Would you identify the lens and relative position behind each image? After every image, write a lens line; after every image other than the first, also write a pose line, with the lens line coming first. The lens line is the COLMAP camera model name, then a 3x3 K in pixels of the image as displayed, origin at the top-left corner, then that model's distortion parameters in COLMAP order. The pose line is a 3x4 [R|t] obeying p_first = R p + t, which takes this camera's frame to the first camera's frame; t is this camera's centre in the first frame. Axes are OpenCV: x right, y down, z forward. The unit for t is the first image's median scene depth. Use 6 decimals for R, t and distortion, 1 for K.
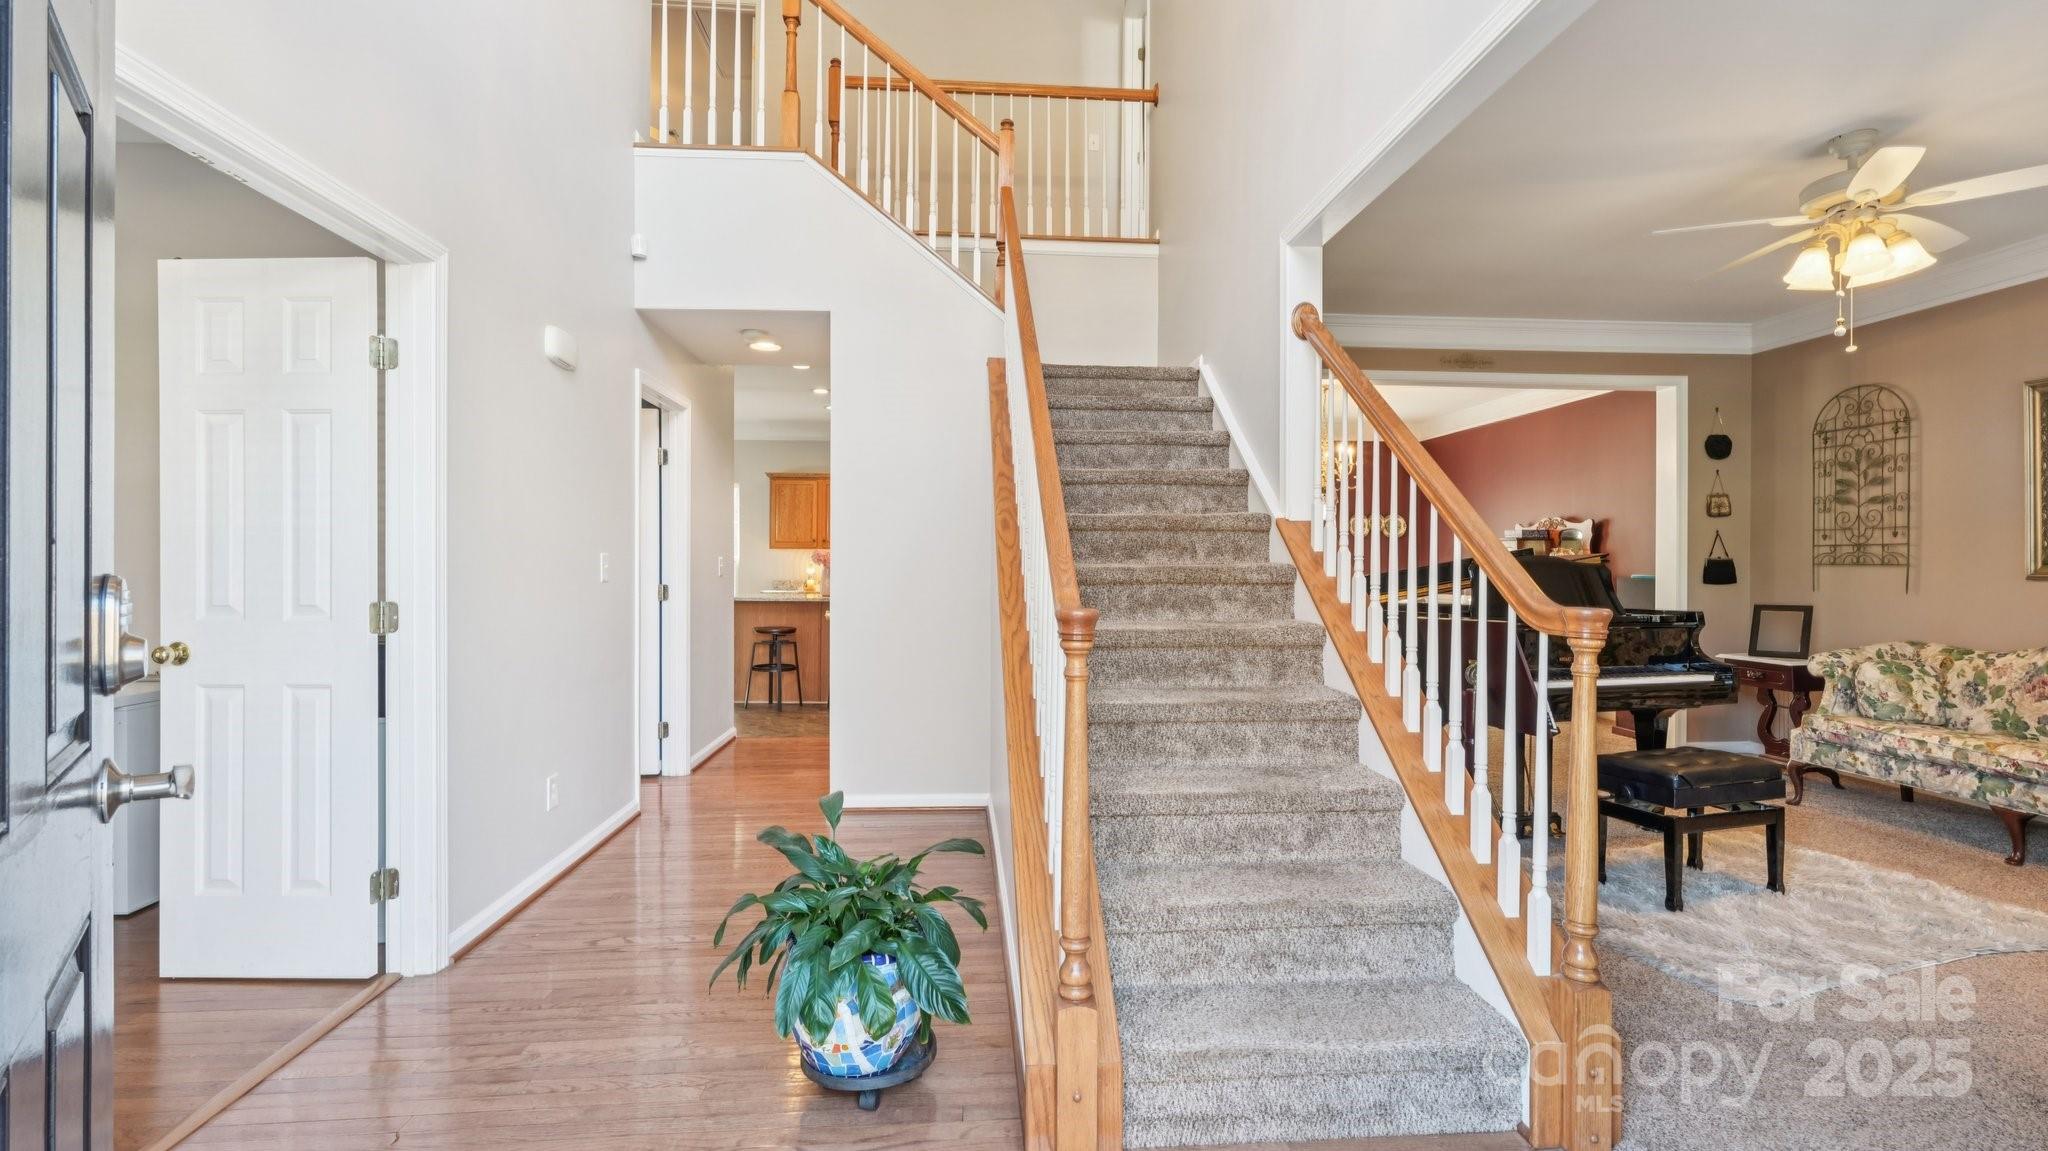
lens RADIAL K [[898.9, 0, 1034.0], [0, 898.9, 564.5], [0, 0, 1]] dist [0.007365, -0.000565]
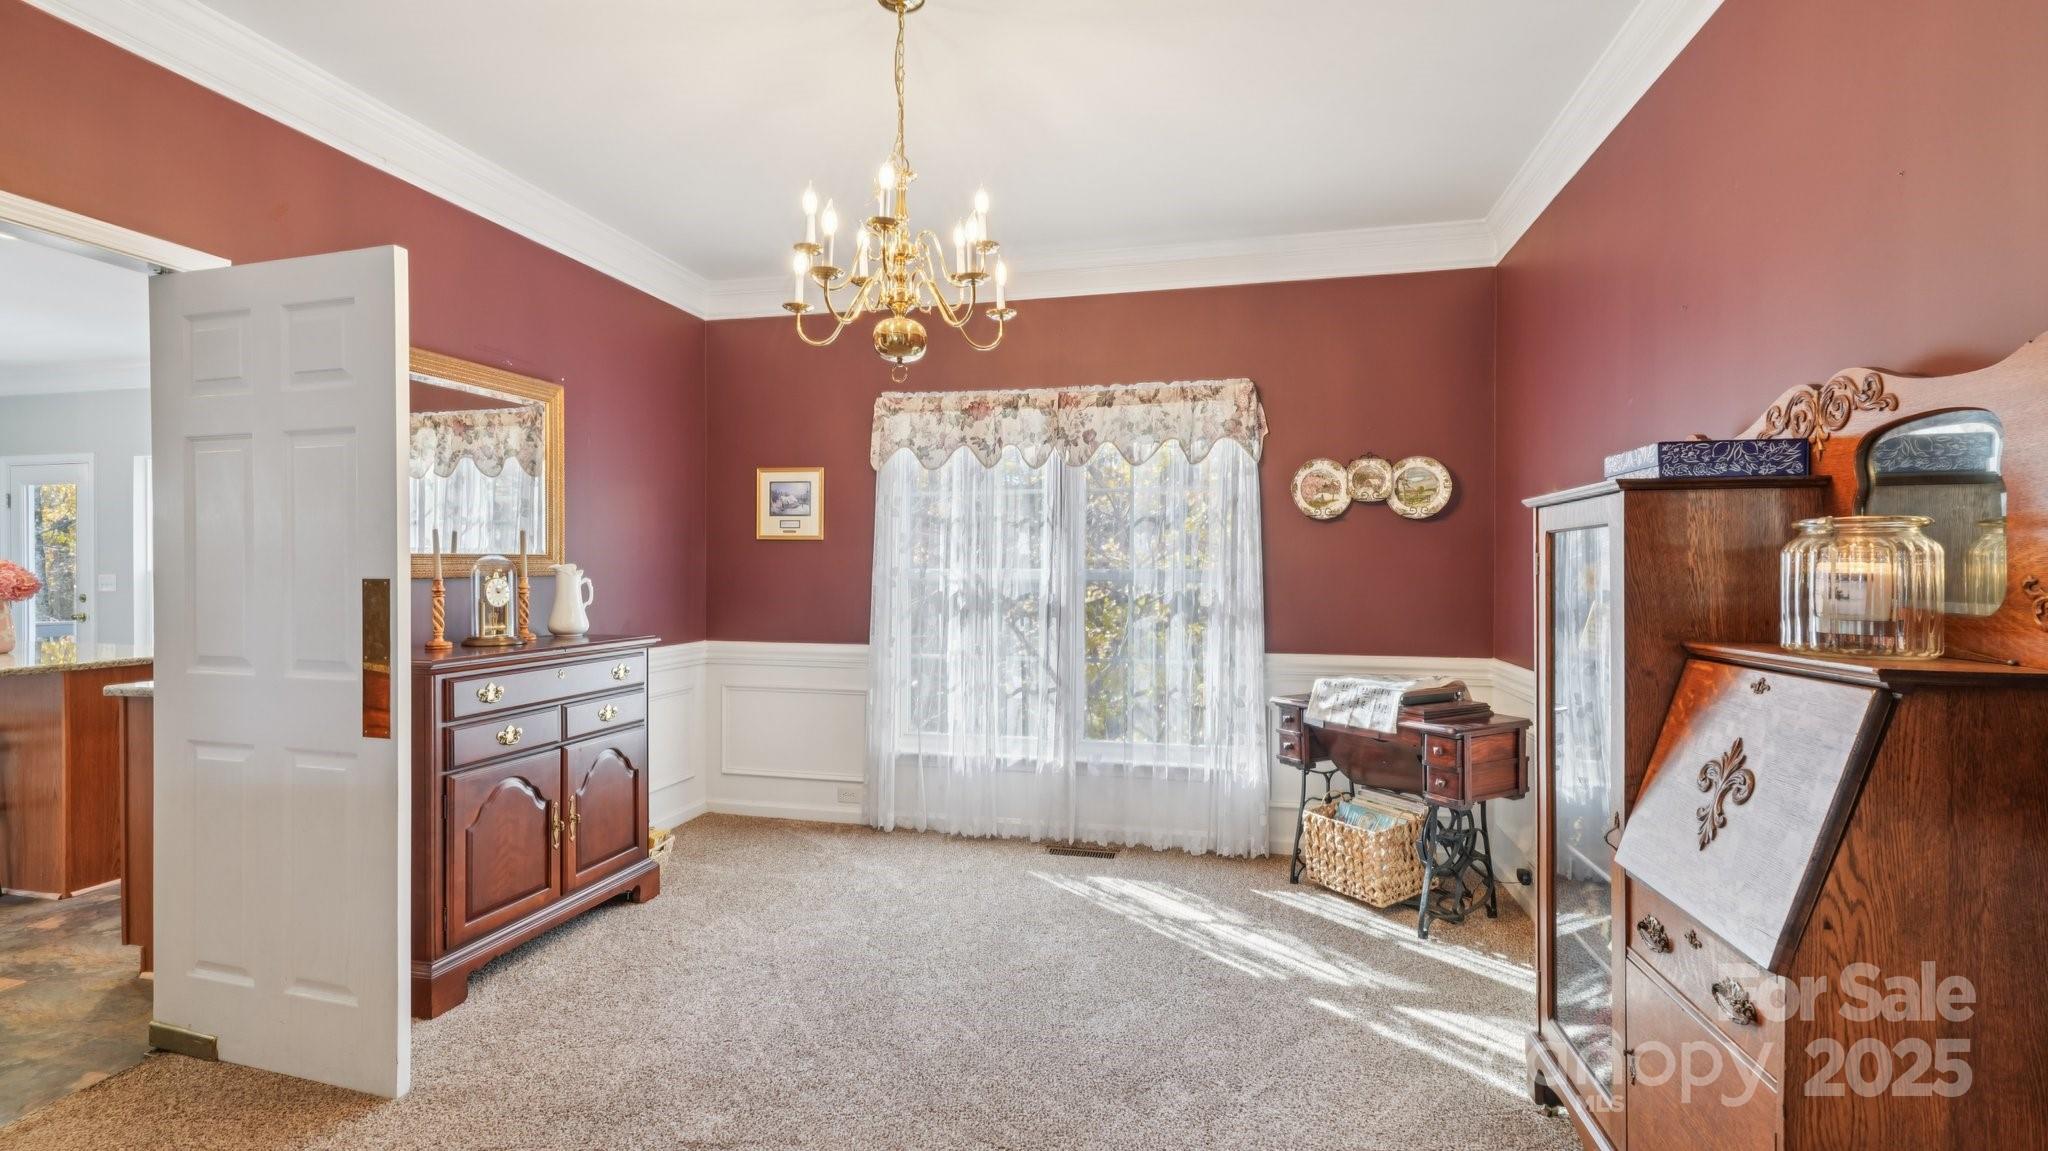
lens RADIAL K [[898.9, 0, 1012.8], [0, 898.9, 571.9], [0, 0, 1]] dist [0.007365, -0.000565]
pose [[0.951127, -0.000175, -0.308801, 0.790029], [-0.000096, 1.000000, -0.000862, -0.011554], [0.308801, 0.000850, 0.951126, 1.271718]]
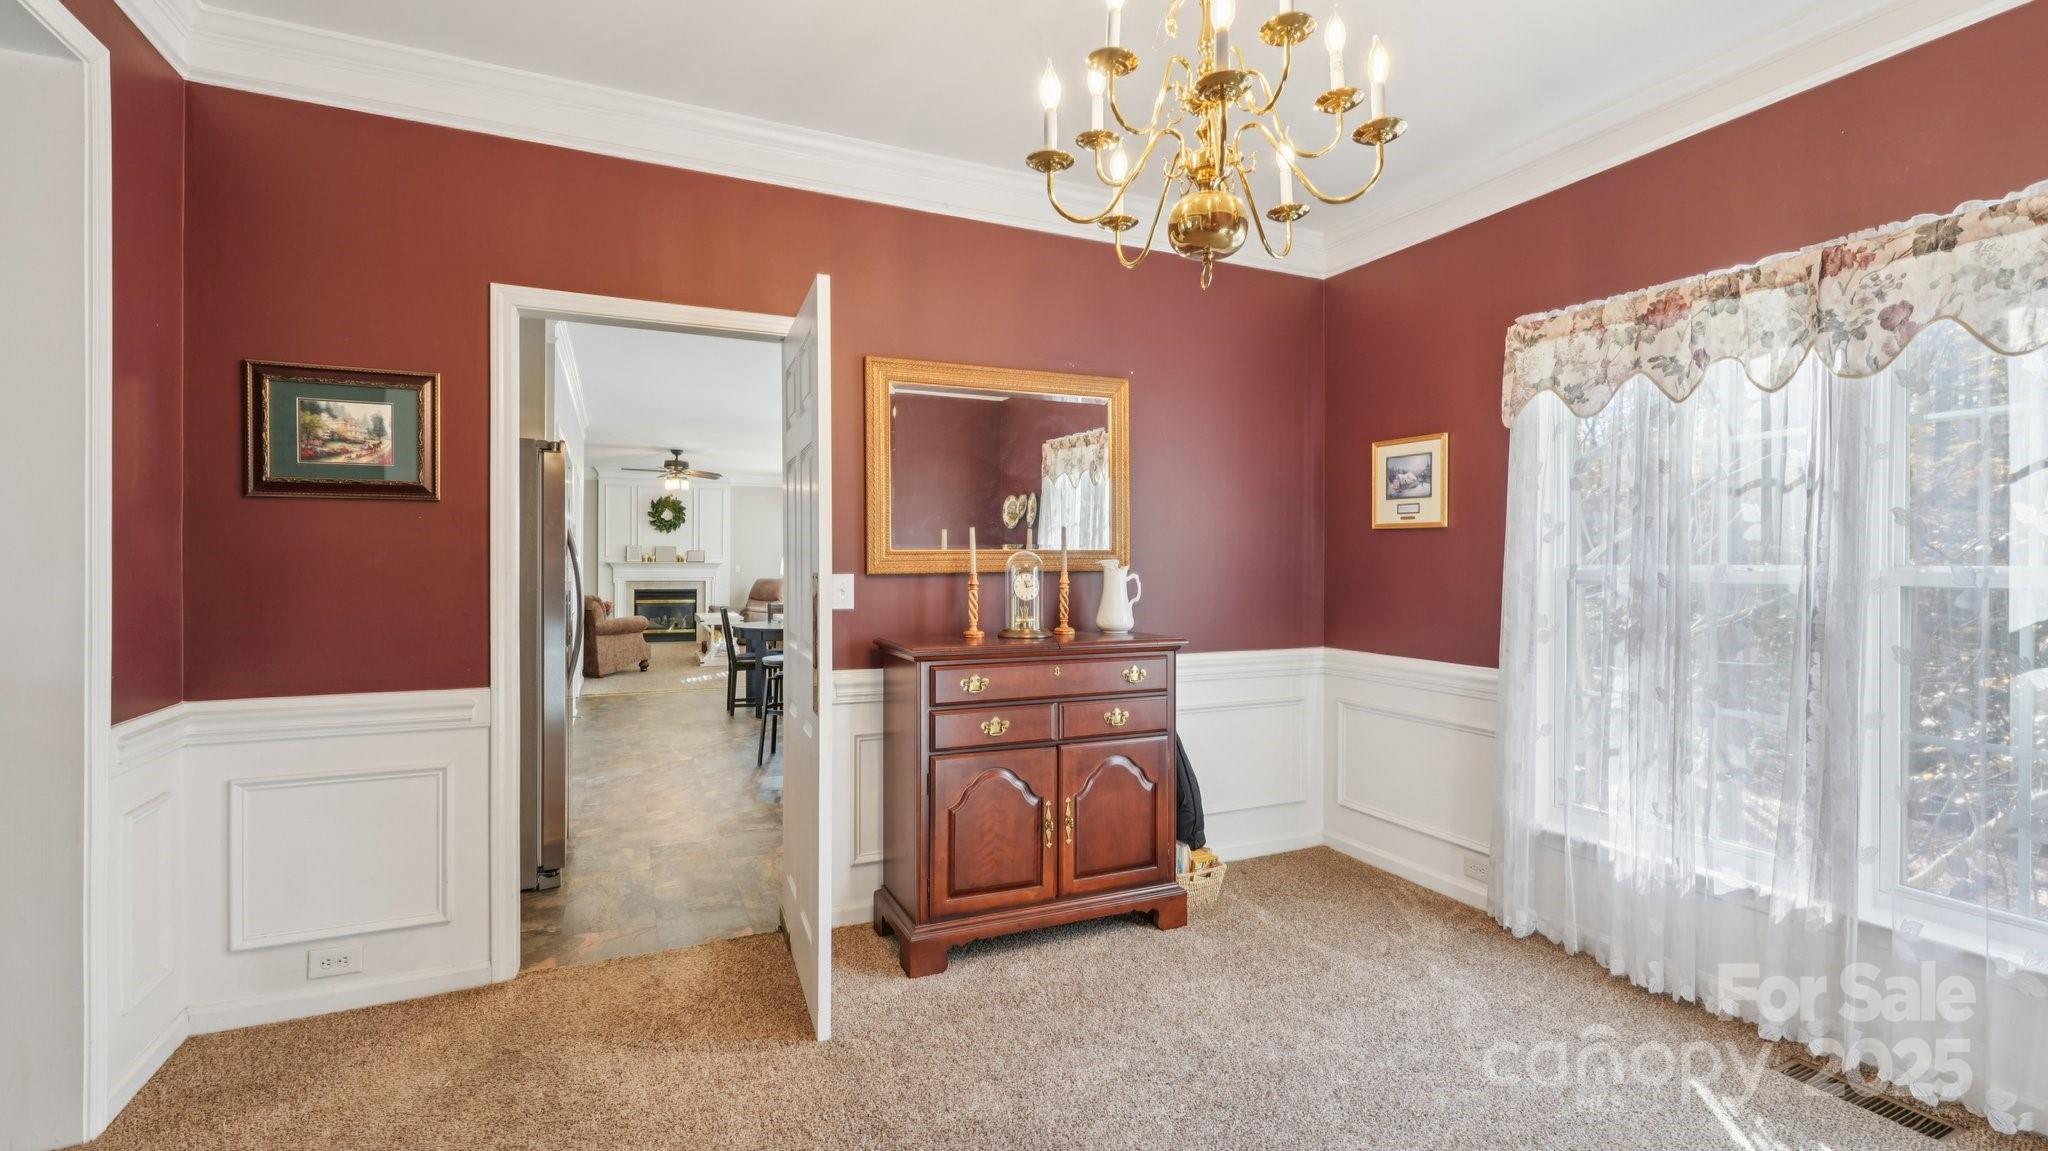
lens RADIAL K [[898.9, 0, 1035.2], [0, 898.9, 558.7], [0, 0, 1]] dist [0.007365, -0.000565]
pose [[0.353825, -0.007161, -0.935284, 0.875411], [-0.004026, 0.999950, -0.009179, -0.012395], [0.935303, 0.007013, 0.353778, 1.561209]]
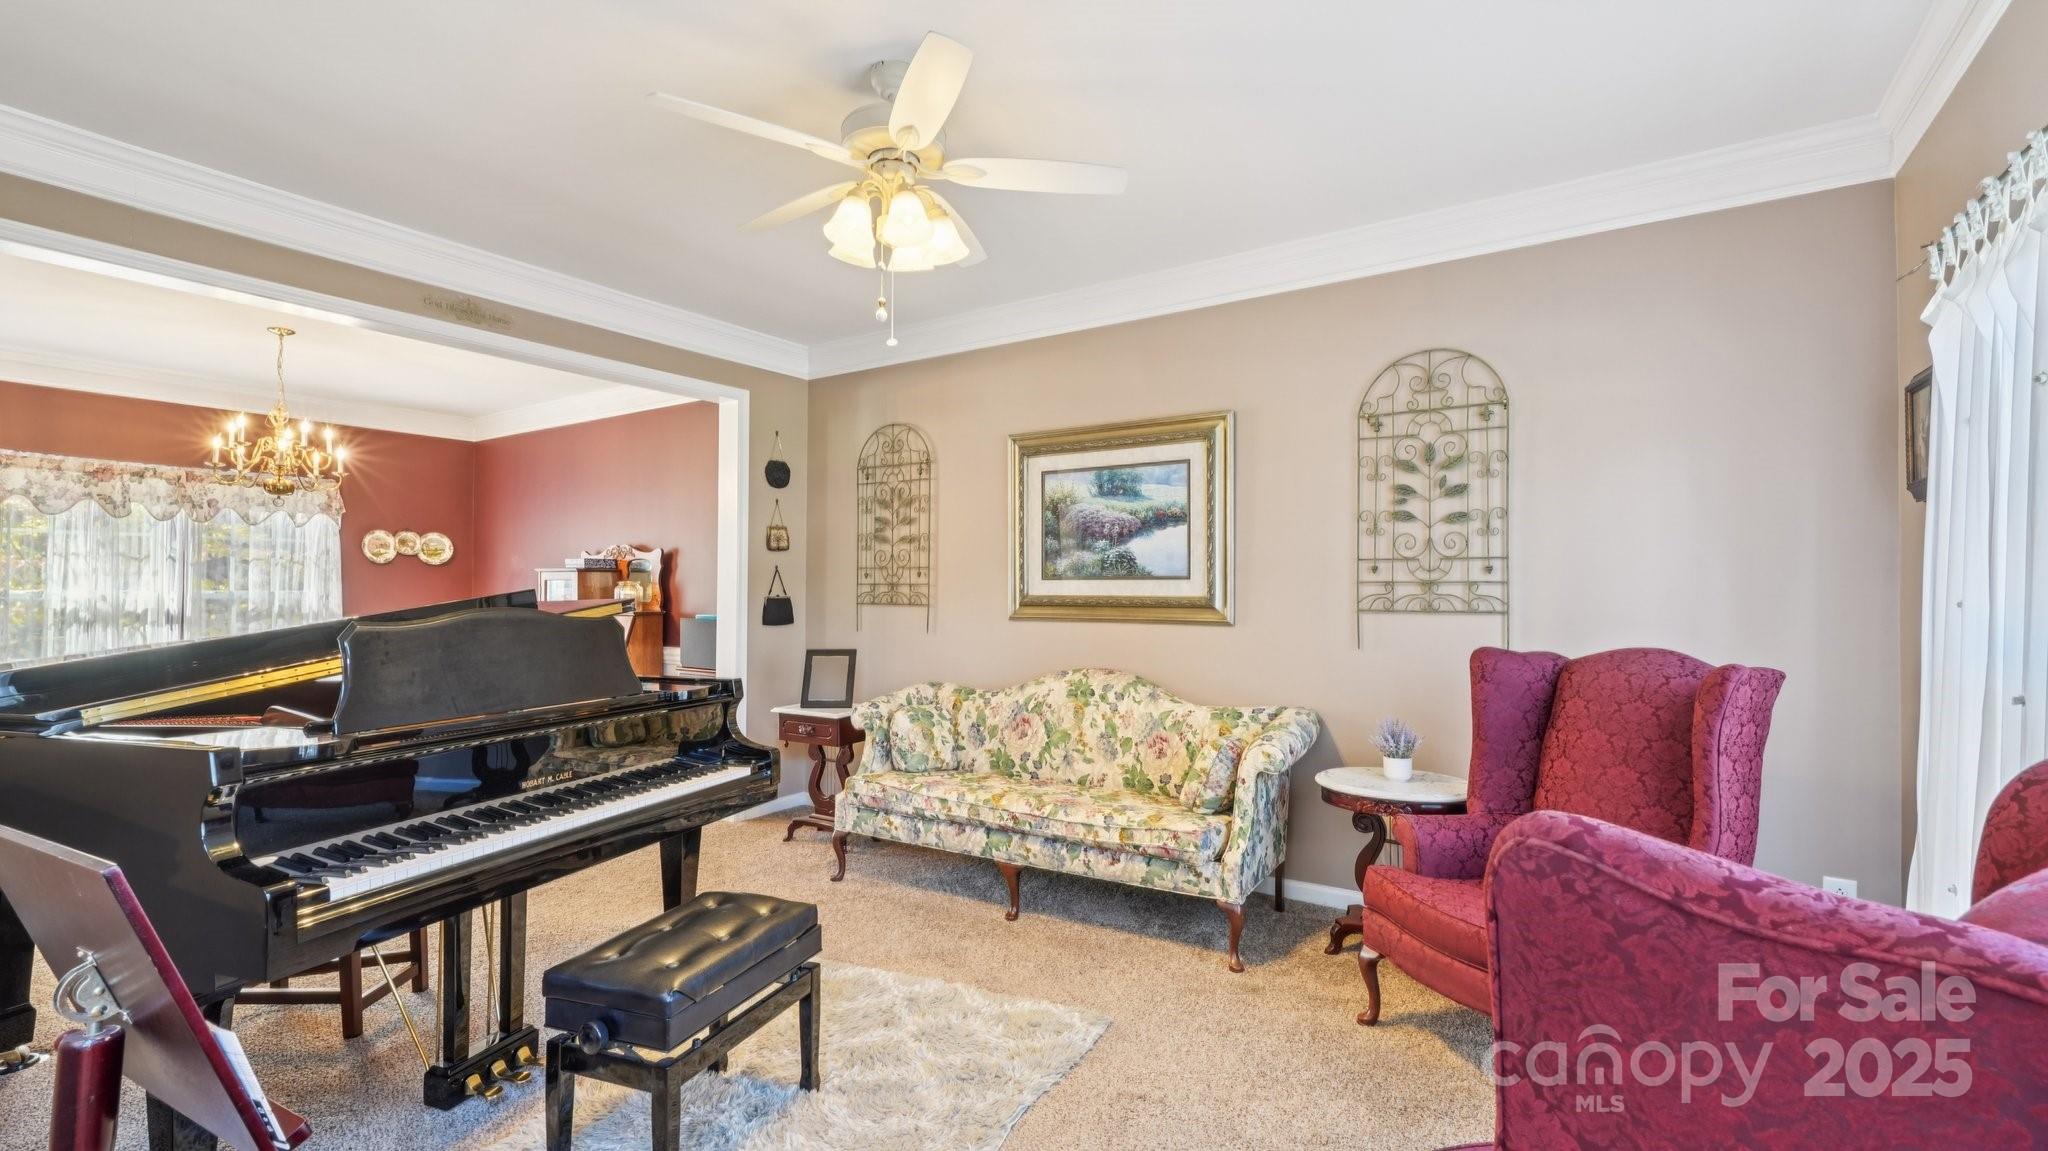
lens RADIAL K [[898.9, 0, 1036.4], [0, 898.9, 573.5], [0, 0, 1]] dist [0.007365, -0.000565]
pose [[0.617167, 0.015067, 0.786688, 0.265613], [-0.000764, 0.999828, -0.018550, -0.017387], [-0.786832, 0.010847, 0.617072, 0.303029]]
